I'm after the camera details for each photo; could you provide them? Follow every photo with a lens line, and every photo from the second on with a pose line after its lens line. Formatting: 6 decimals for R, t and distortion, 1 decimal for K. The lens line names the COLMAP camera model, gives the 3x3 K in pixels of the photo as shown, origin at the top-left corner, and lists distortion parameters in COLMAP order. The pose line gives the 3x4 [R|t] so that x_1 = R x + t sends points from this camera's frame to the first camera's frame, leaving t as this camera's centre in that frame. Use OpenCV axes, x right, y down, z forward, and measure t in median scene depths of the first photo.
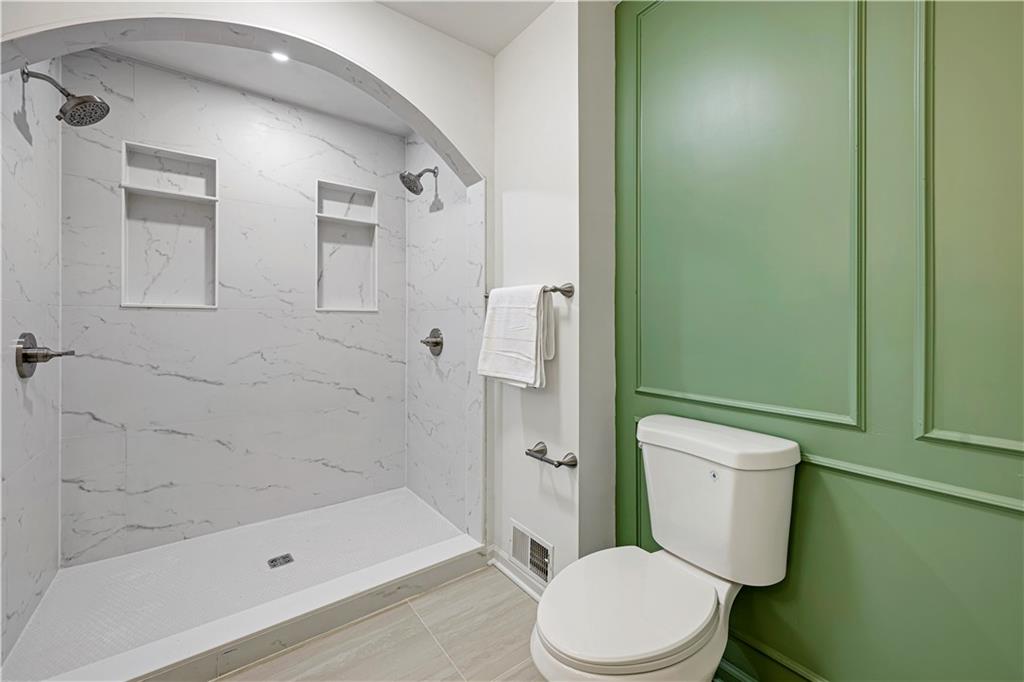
lens RADIAL K [[407.3, 0, 502.3], [0, 407.3, 323.4], [0, 0, 1]] dist [-0.002142, 0.000765]
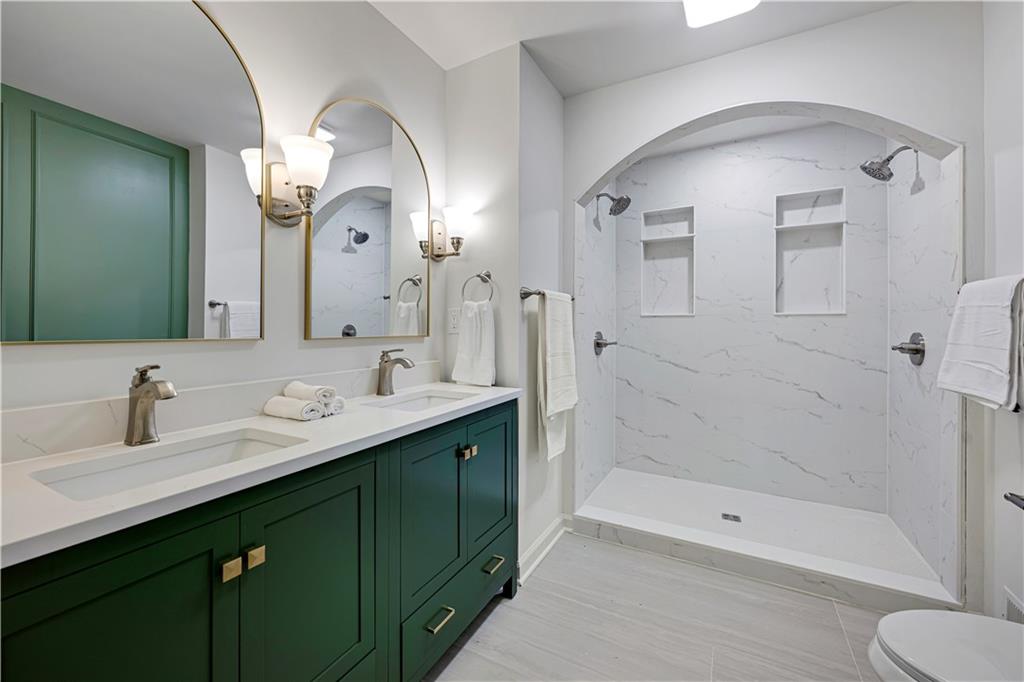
lens RADIAL K [[407.3, 0, 519.4], [0, 407.3, 326.0], [0, 0, 1]] dist [-0.002142, 0.000765]
pose [[0.436689, -0.001842, -0.899611, 0.257308], [-0.001129, 0.999996, -0.002595, 0.001722], [0.899612, 0.002149, 0.436685, -0.111372]]
